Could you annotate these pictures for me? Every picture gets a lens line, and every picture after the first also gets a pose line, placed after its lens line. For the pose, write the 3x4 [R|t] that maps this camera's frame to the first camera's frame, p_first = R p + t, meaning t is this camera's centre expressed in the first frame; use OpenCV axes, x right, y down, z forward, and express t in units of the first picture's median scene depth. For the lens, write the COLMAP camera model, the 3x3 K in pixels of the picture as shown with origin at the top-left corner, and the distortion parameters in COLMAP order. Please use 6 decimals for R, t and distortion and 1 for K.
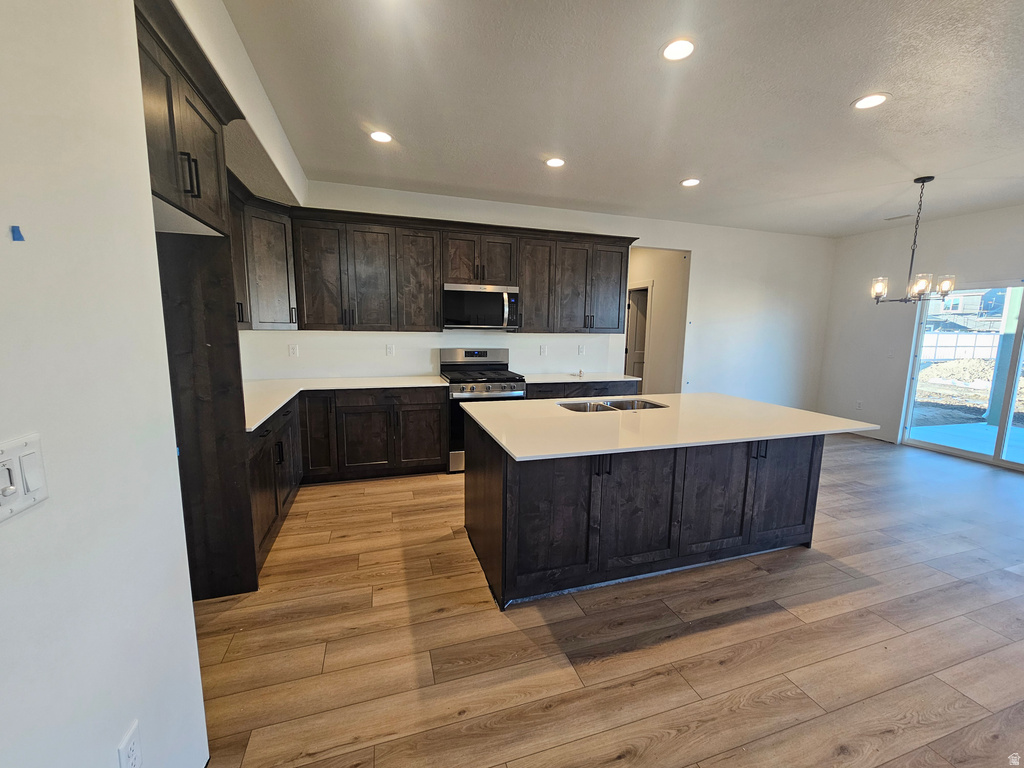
lens RADIAL K [[415.8, 0, 517.7], [0, 415.8, 384.3], [0, 0, 1]] dist [-0.004237, 0.001114]
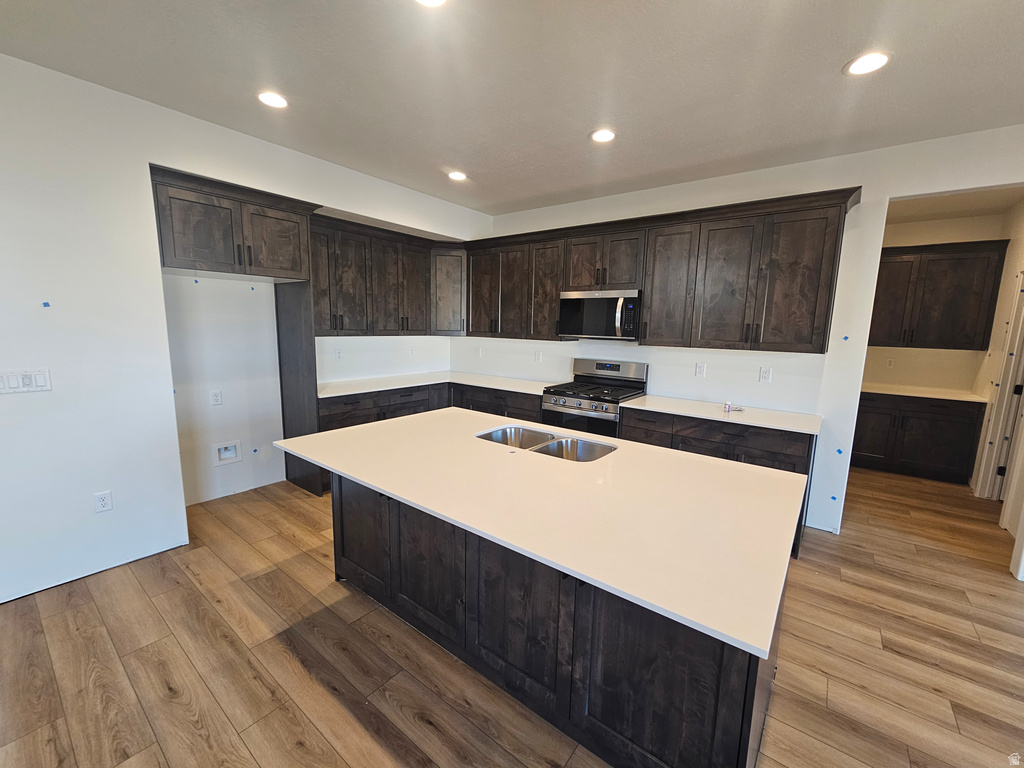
lens RADIAL K [[415.8, 0, 519.9], [0, 415.8, 387.6], [0, 0, 1]] dist [-0.004237, 0.001114]
pose [[0.571633, 0.120427, -0.811623, 0.611246], [-0.125920, 0.990328, 0.058256, -0.066031], [0.810789, 0.068898, 0.581269, 0.376606]]
